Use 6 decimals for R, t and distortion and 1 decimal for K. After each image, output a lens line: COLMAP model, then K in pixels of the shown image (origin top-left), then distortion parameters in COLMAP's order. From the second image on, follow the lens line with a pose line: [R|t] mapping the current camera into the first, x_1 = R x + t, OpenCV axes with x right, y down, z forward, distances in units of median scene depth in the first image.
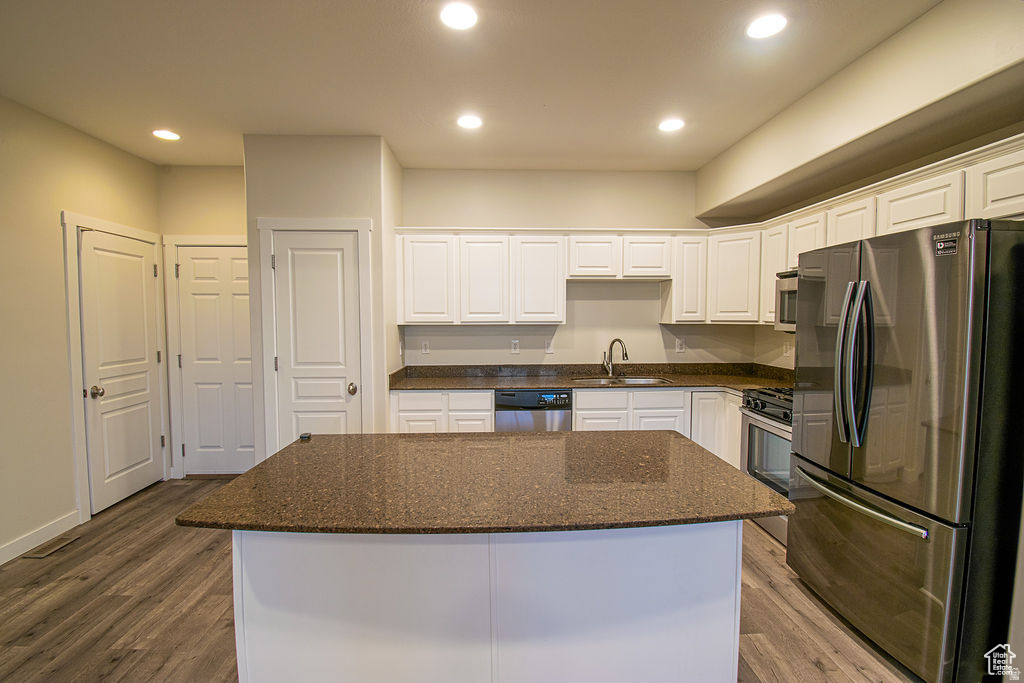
lens RADIAL K [[456.4, 0, 512.0], [0, 456.4, 341.5], [0, 0, 1]] dist [0.011446, -0.020071]
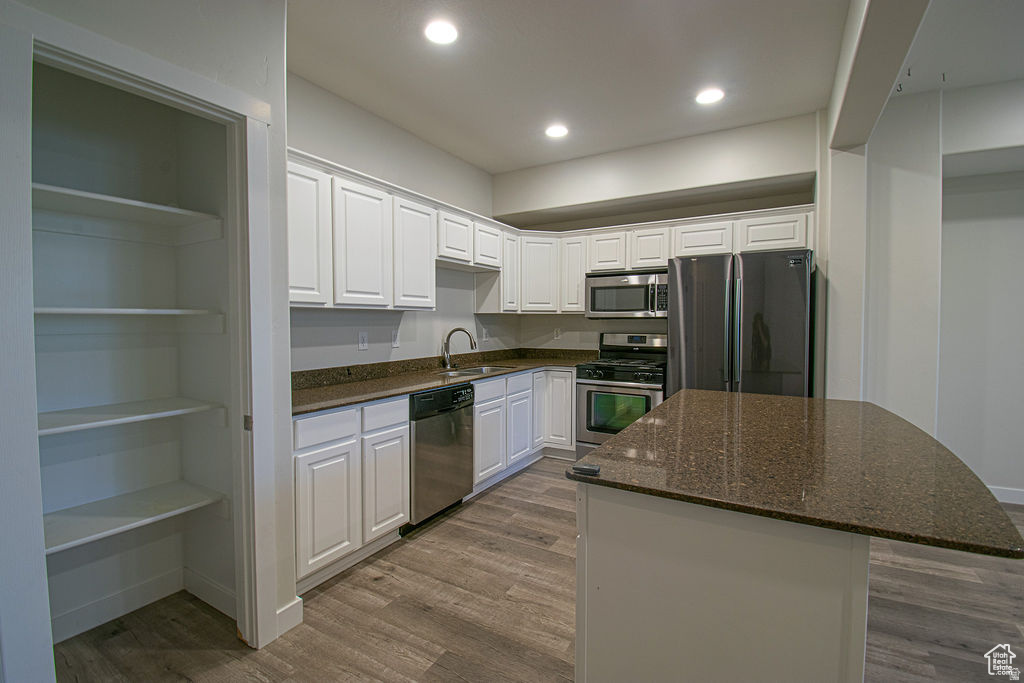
lens RADIAL K [[450.6, 0, 512.6], [0, 450.6, 336.4], [0, 0, 1]] dist [0.012370, -0.019544]
pose [[0.548317, -0.025142, 0.835893, -0.546705], [0.045485, 0.998965, 0.000211, 0.017695], [-0.835033, 0.037905, 0.548893, 0.429336]]
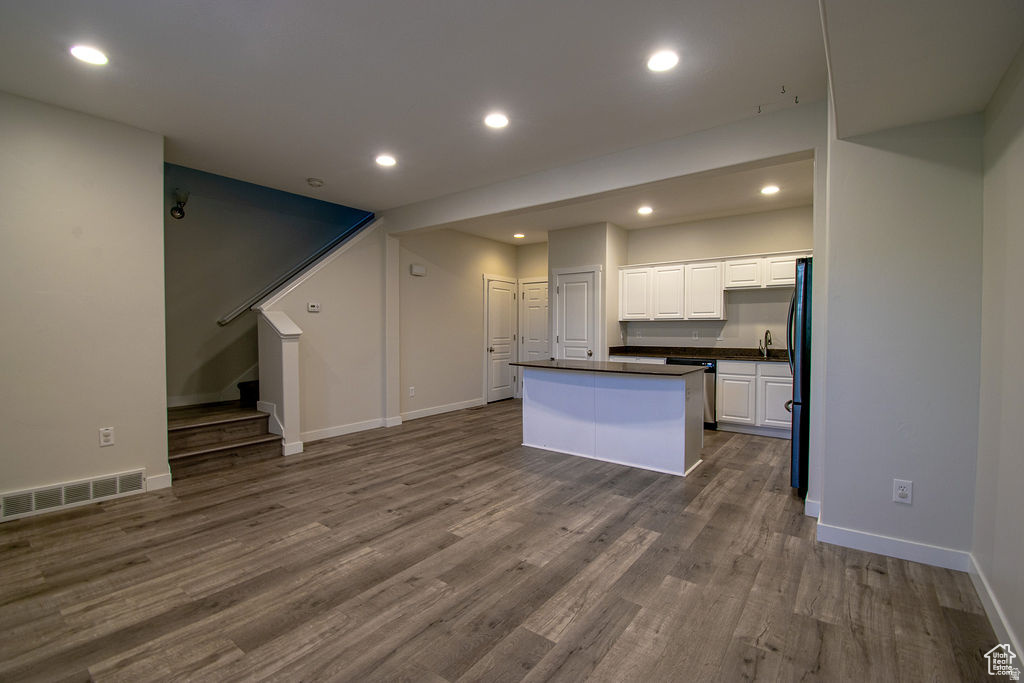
lens RADIAL K [[450.6, 0, 512.6], [0, 450.6, 336.4], [0, 0, 1]] dist [0.012370, -0.019544]
pose [[0.768094, 0.013062, -0.640204, 0.569073], [-0.037997, 0.998960, -0.025206, 0.086100], [0.639209, 0.043687, 0.767791, -0.622338]]
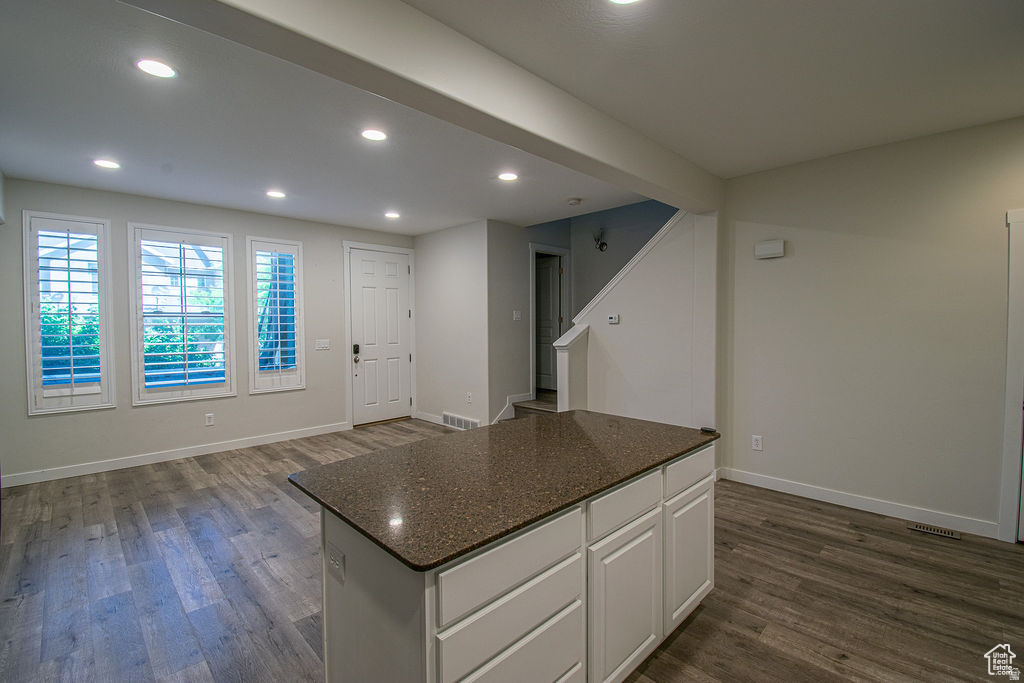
lens RADIAL K [[455.8, 0, 513.7], [0, 455.8, 325.4], [0, 0, 1]] dist [0.003295, -0.014905]
pose [[-0.747940, 0.008402, -0.663713, 0.356552], [-0.031635, 0.998332, 0.048288, -0.048687], [0.663012, 0.057113, -0.746427, 0.841459]]
